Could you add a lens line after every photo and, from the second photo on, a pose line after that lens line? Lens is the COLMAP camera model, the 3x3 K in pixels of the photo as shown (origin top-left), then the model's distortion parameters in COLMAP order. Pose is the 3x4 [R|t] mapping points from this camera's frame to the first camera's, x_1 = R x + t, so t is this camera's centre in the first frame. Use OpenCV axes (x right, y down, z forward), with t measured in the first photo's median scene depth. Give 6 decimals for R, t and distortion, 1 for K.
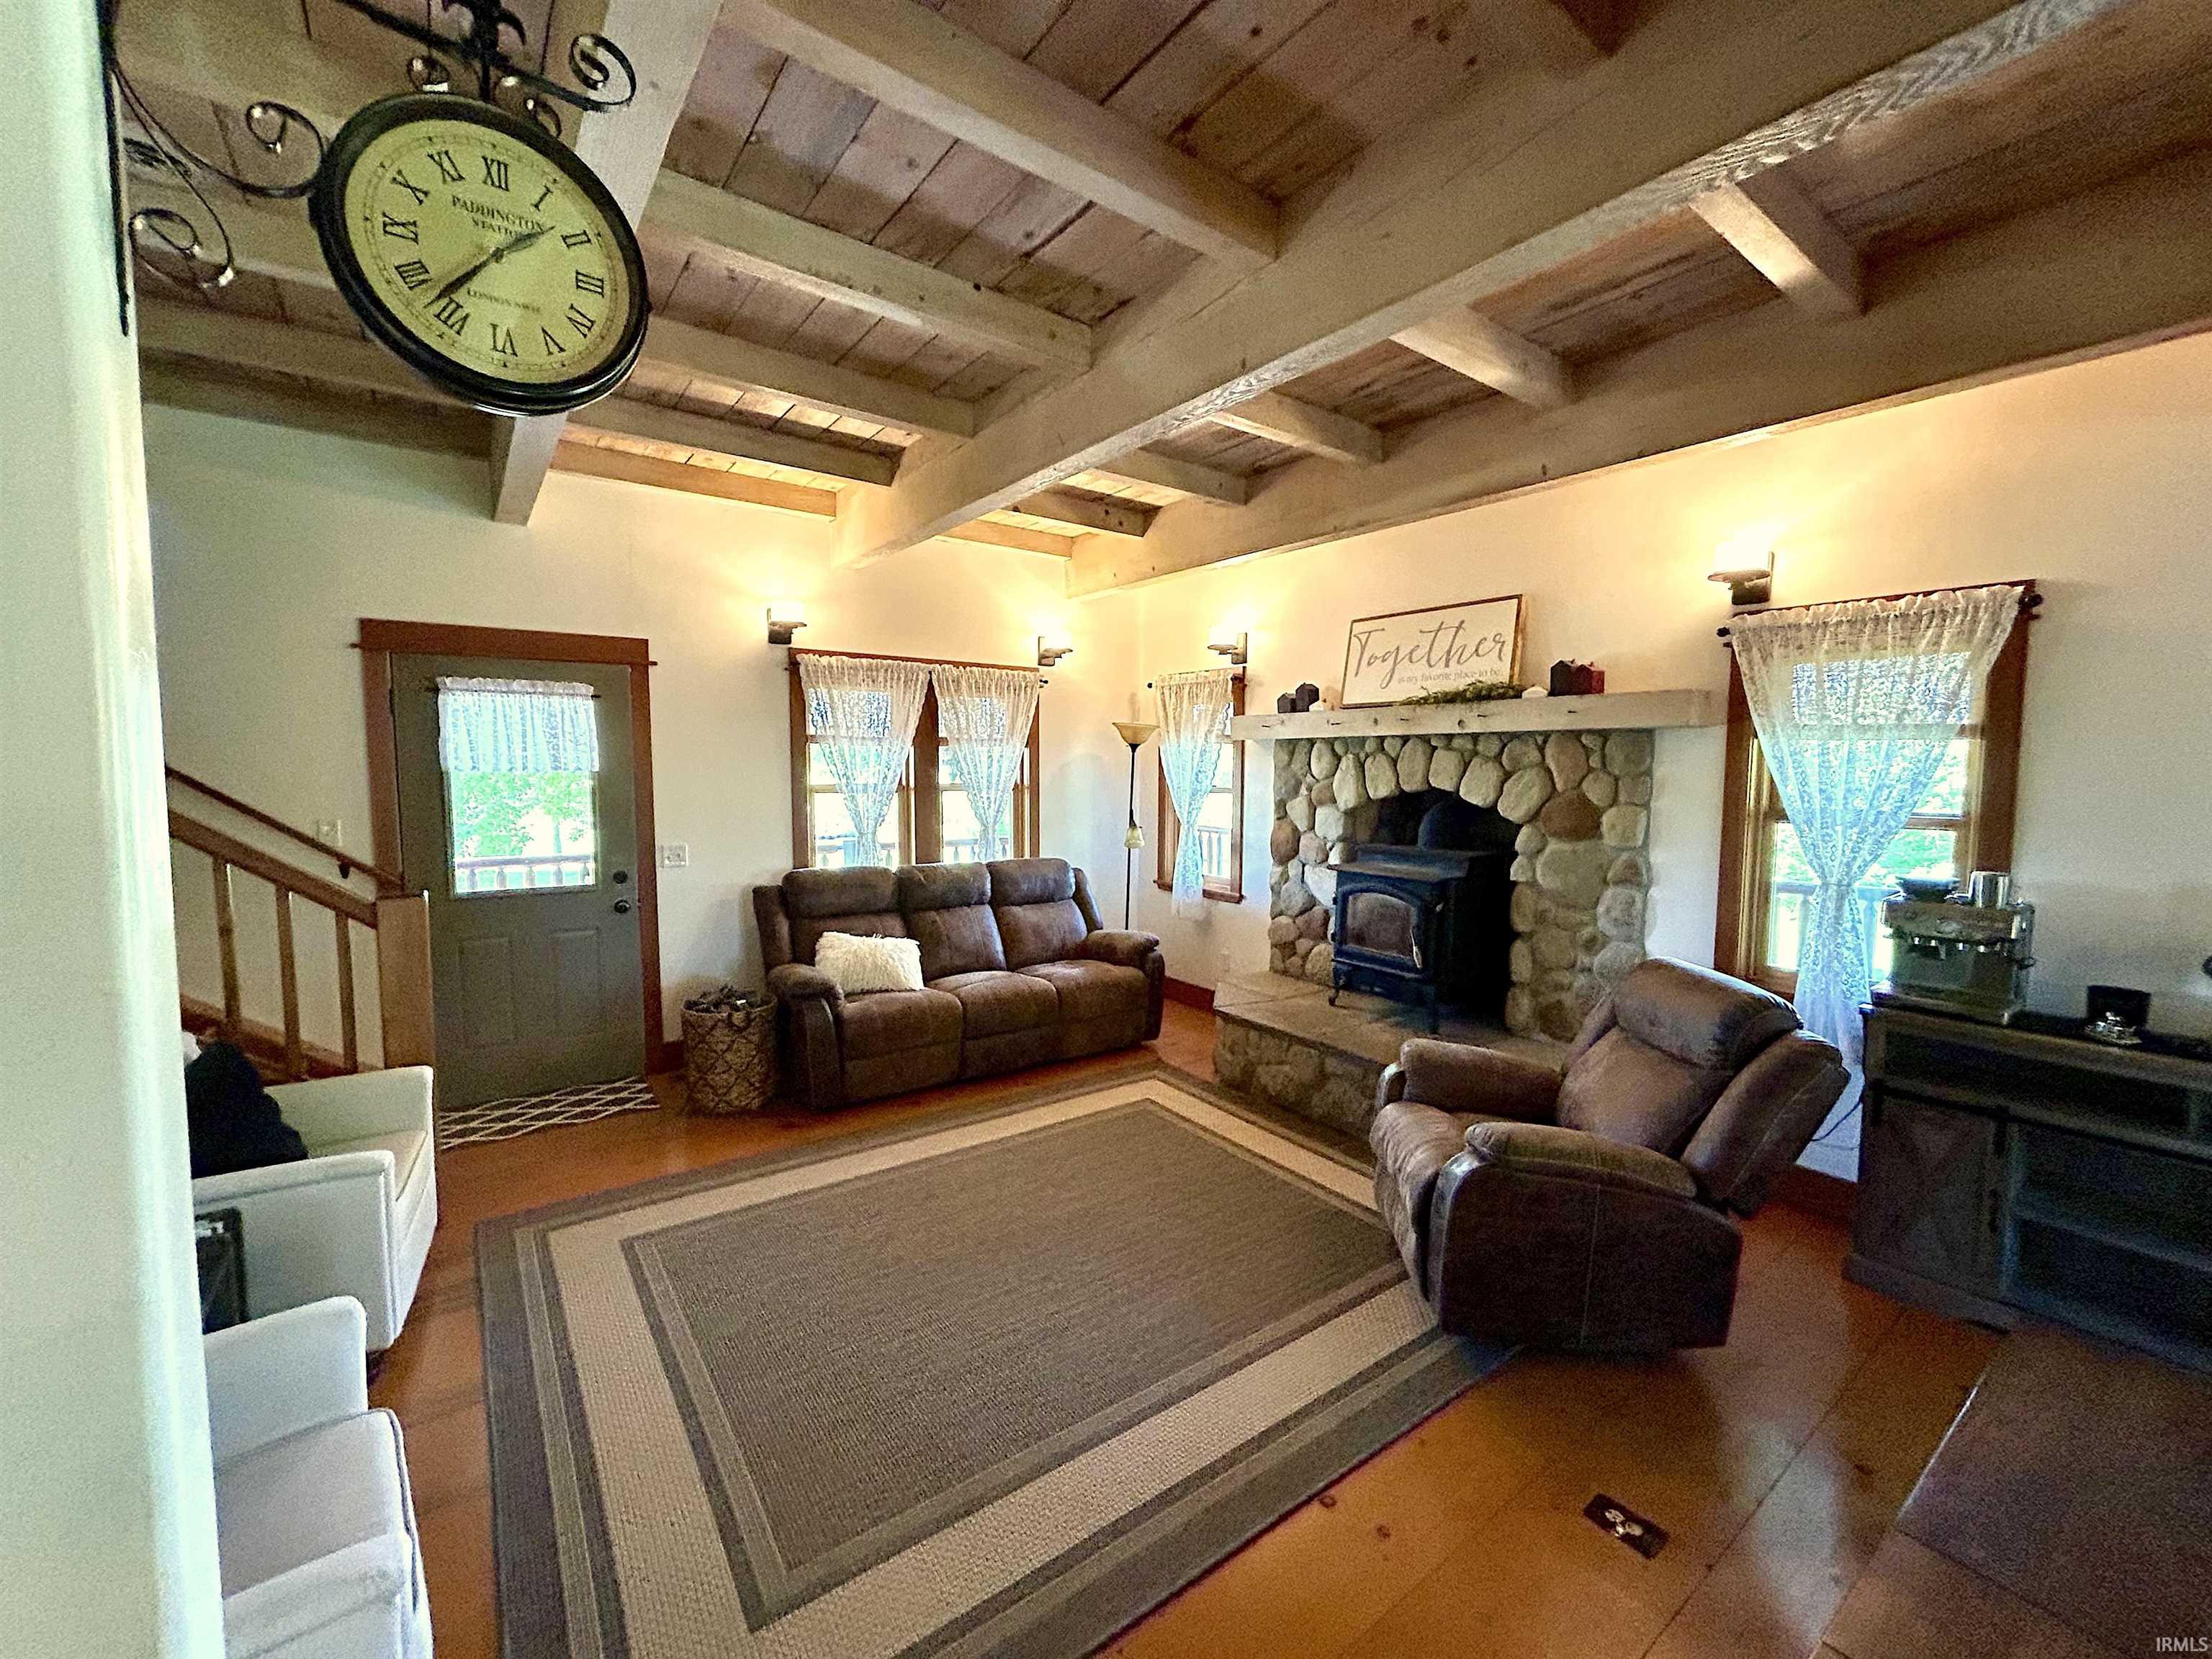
lens RADIAL K [[897.2, 0, 1105.5], [0, 897.2, 830.2], [0, 0, 1]] dist [-0.000570, 0.000381]
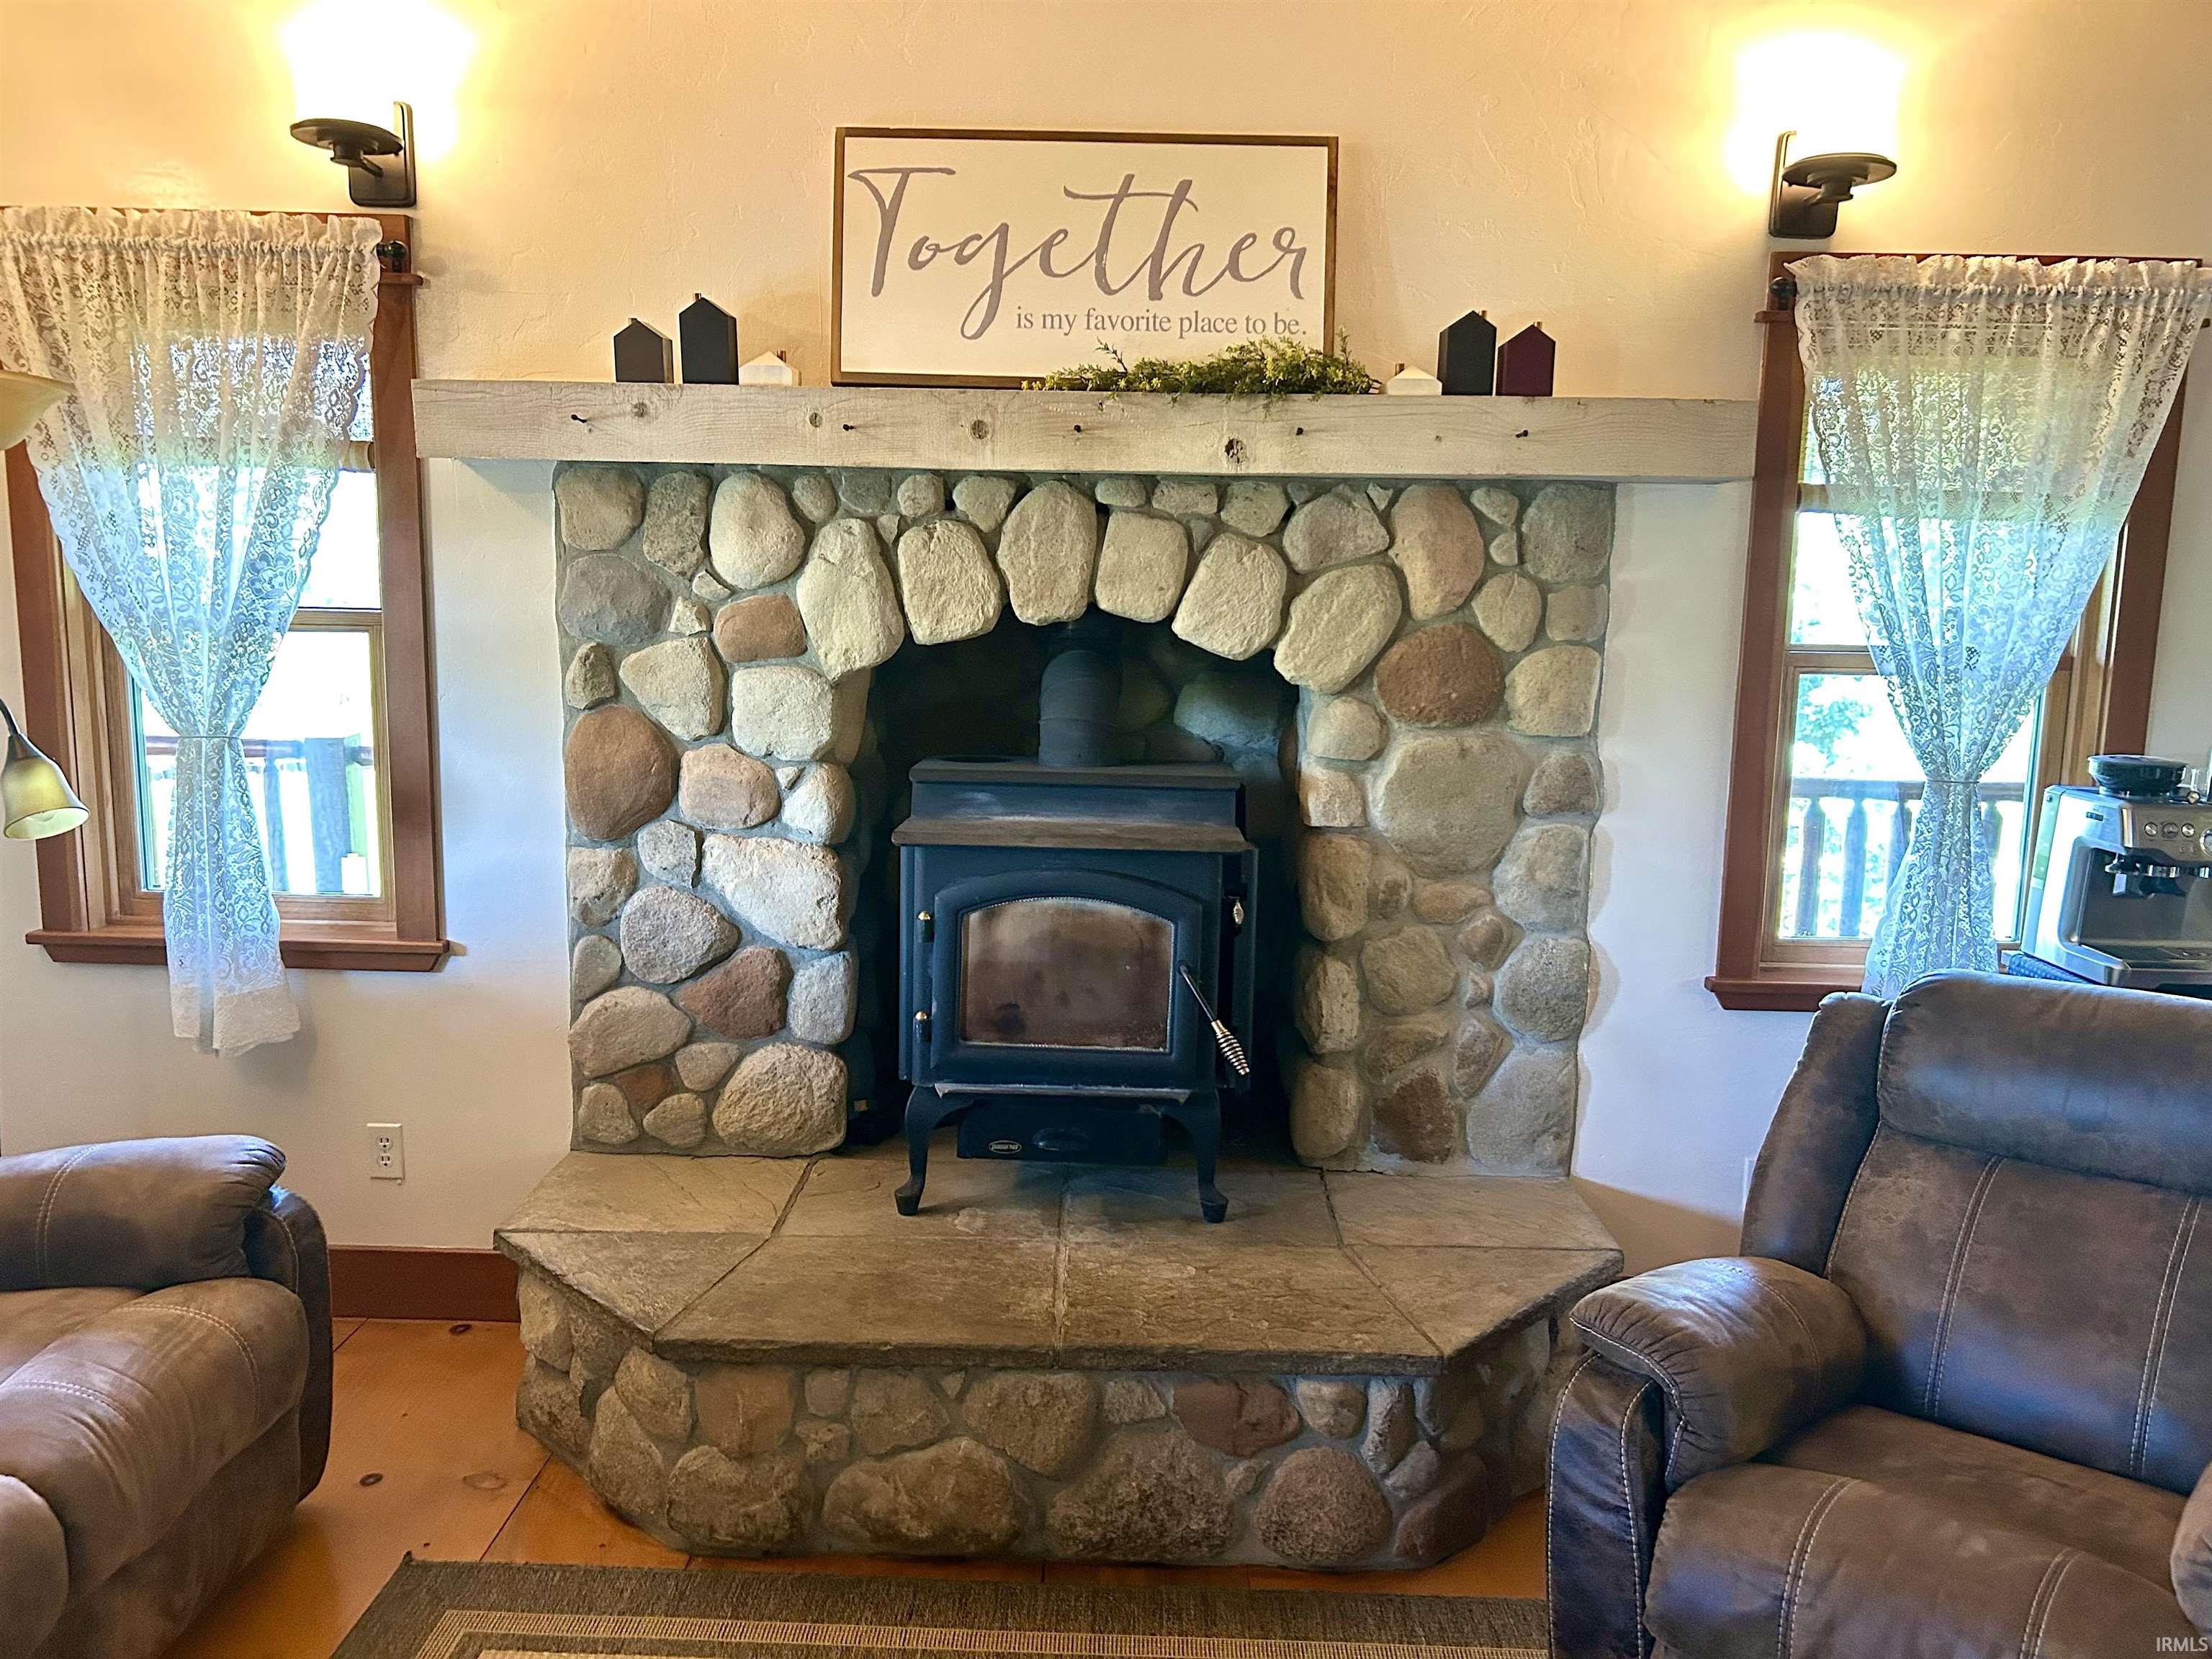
lens RADIAL K [[1676.0, 0, 1106.2], [0, 1676.0, 838.1], [0, 0, 1]] dist [0.041149, -0.013215]
pose [[0.599796, -0.118073, 0.791393, -0.235597], [0.041767, 0.992324, 0.116396, -0.034732], [-0.799062, -0.036760, 0.600124, 0.561553]]
